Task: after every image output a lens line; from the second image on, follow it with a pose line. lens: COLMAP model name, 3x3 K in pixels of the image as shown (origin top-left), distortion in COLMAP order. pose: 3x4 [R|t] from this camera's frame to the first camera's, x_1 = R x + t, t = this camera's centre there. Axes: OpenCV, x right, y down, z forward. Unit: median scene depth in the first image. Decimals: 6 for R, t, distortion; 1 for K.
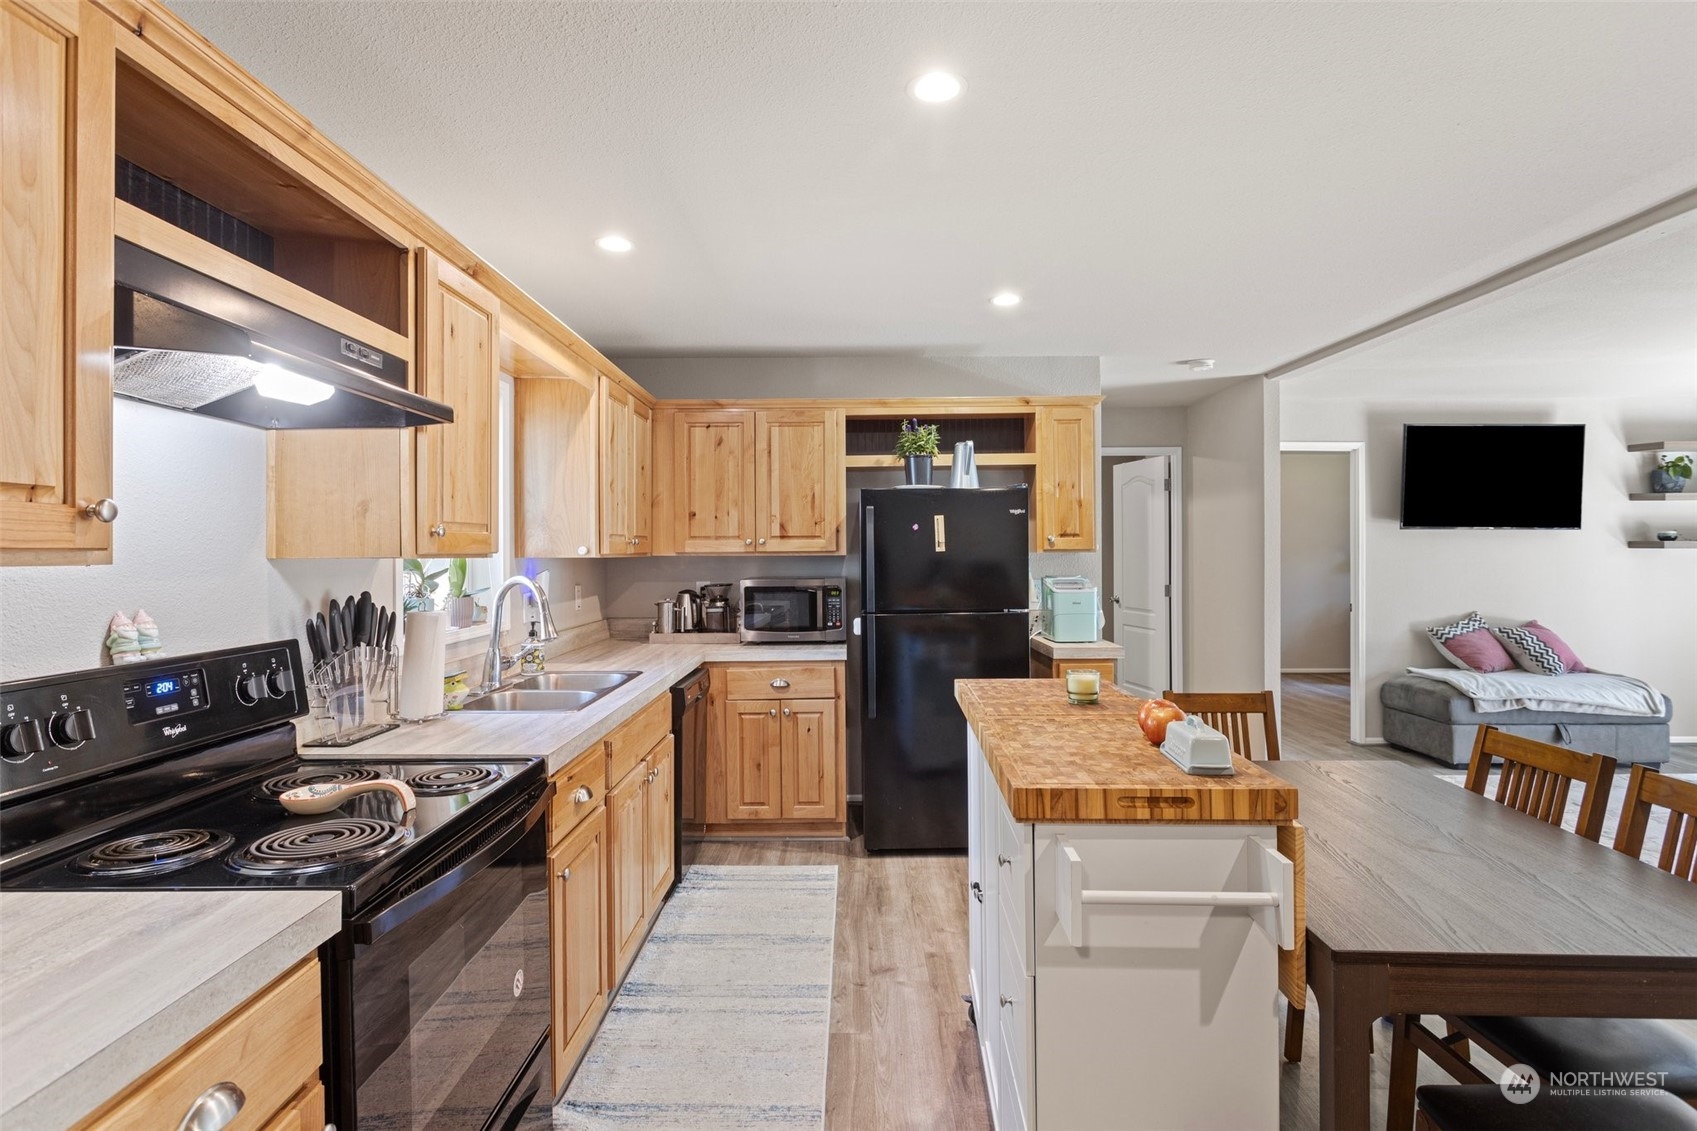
lens RADIAL K [[829.2, 0, 847.8], [0, 829.2, 550.4], [0, 0, 1]] dist [-0.000522, 0.000281]
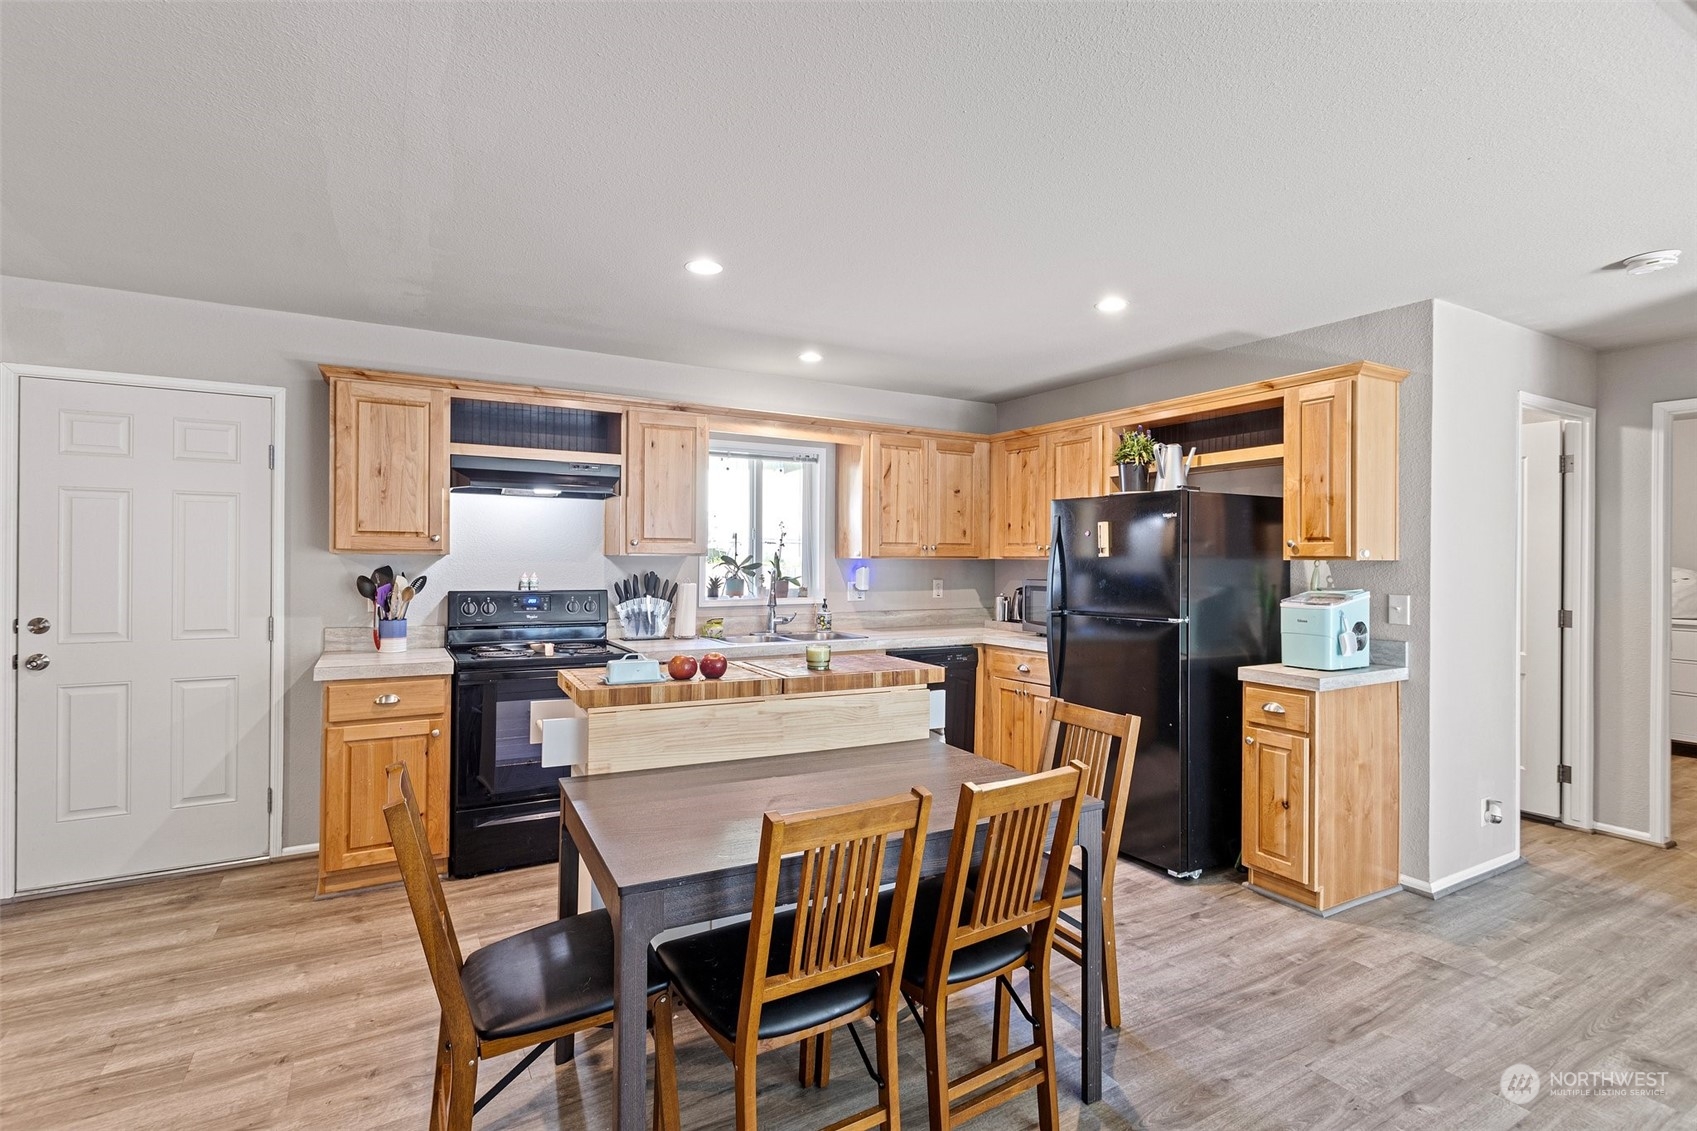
lens RADIAL K [[800.9, 0, 848.5], [0, 800.9, 565.5], [0, 0, 1]] dist [0.015995, 0.000304]
pose [[0.520159, 0.017169, -0.853897, 0.717209], [-0.008919, 0.999853, 0.014671, 0.000320], [0.854023, -0.000015, 0.520235, 0.186915]]
